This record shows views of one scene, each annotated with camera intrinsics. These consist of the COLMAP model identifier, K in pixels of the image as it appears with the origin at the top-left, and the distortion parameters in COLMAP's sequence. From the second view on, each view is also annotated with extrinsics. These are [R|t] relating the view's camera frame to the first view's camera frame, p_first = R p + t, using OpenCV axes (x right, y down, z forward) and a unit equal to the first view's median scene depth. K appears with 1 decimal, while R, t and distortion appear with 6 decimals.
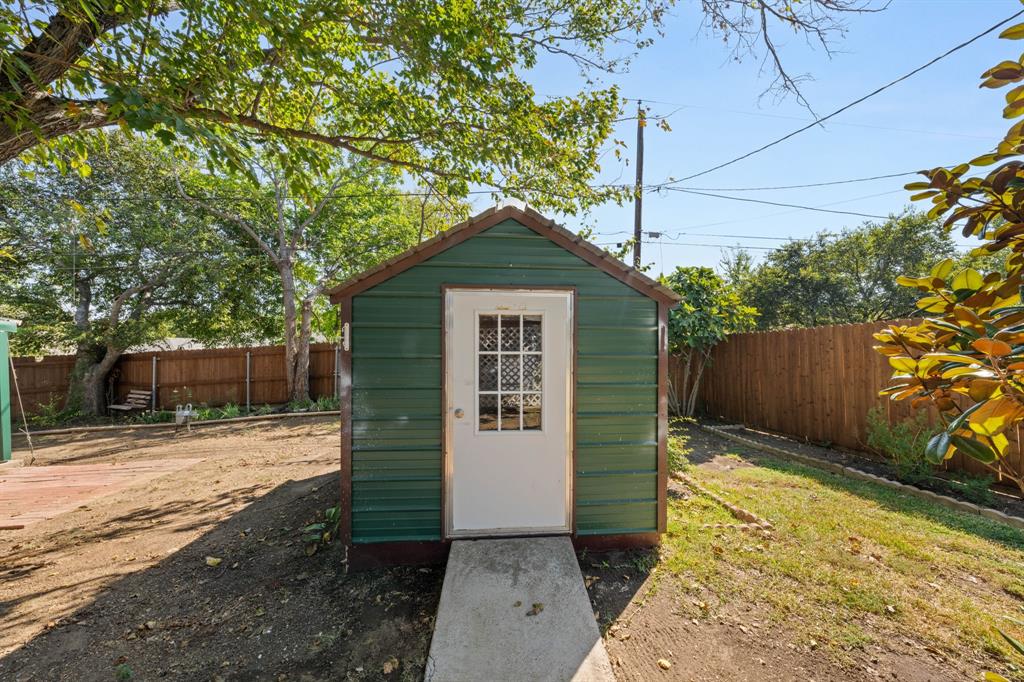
lens RADIAL K [[365.6, 0, 512.0], [0, 365.6, 341.0], [0, 0, 1]] dist [0.000853, -0.000095]
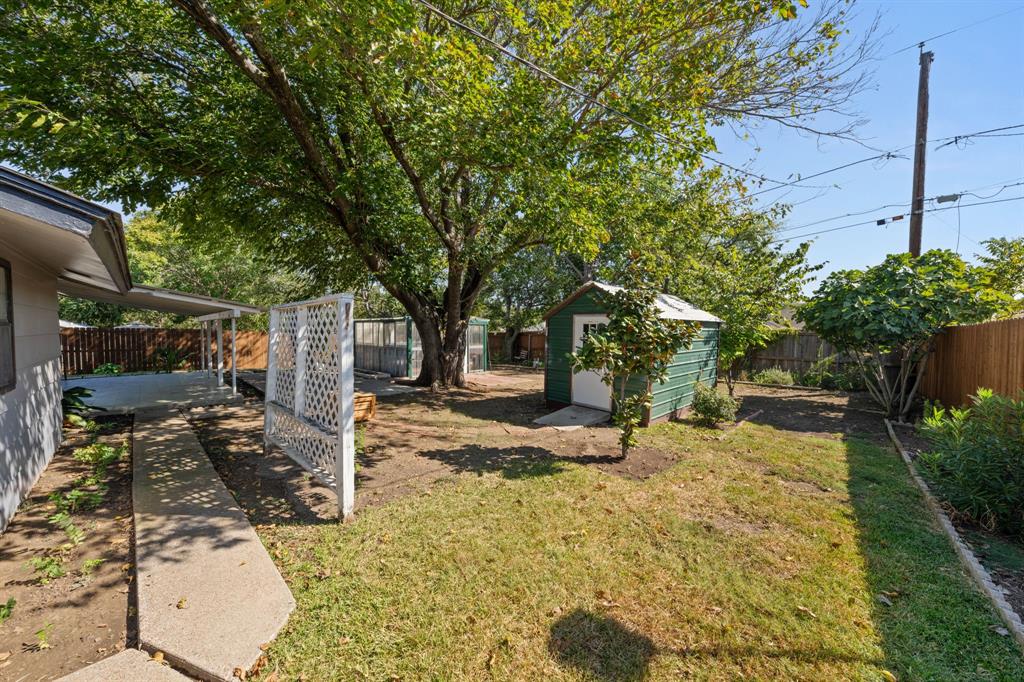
lens RADIAL K [[365.6, 0, 512.0], [0, 365.6, 341.0], [0, 0, 1]] dist [0.000853, -0.000095]
pose [[0.632982, 0.038880, -0.773189, 0.480341], [0.004531, 0.998535, 0.053921, -0.026815], [0.774153, -0.037635, 0.631879, -0.316983]]
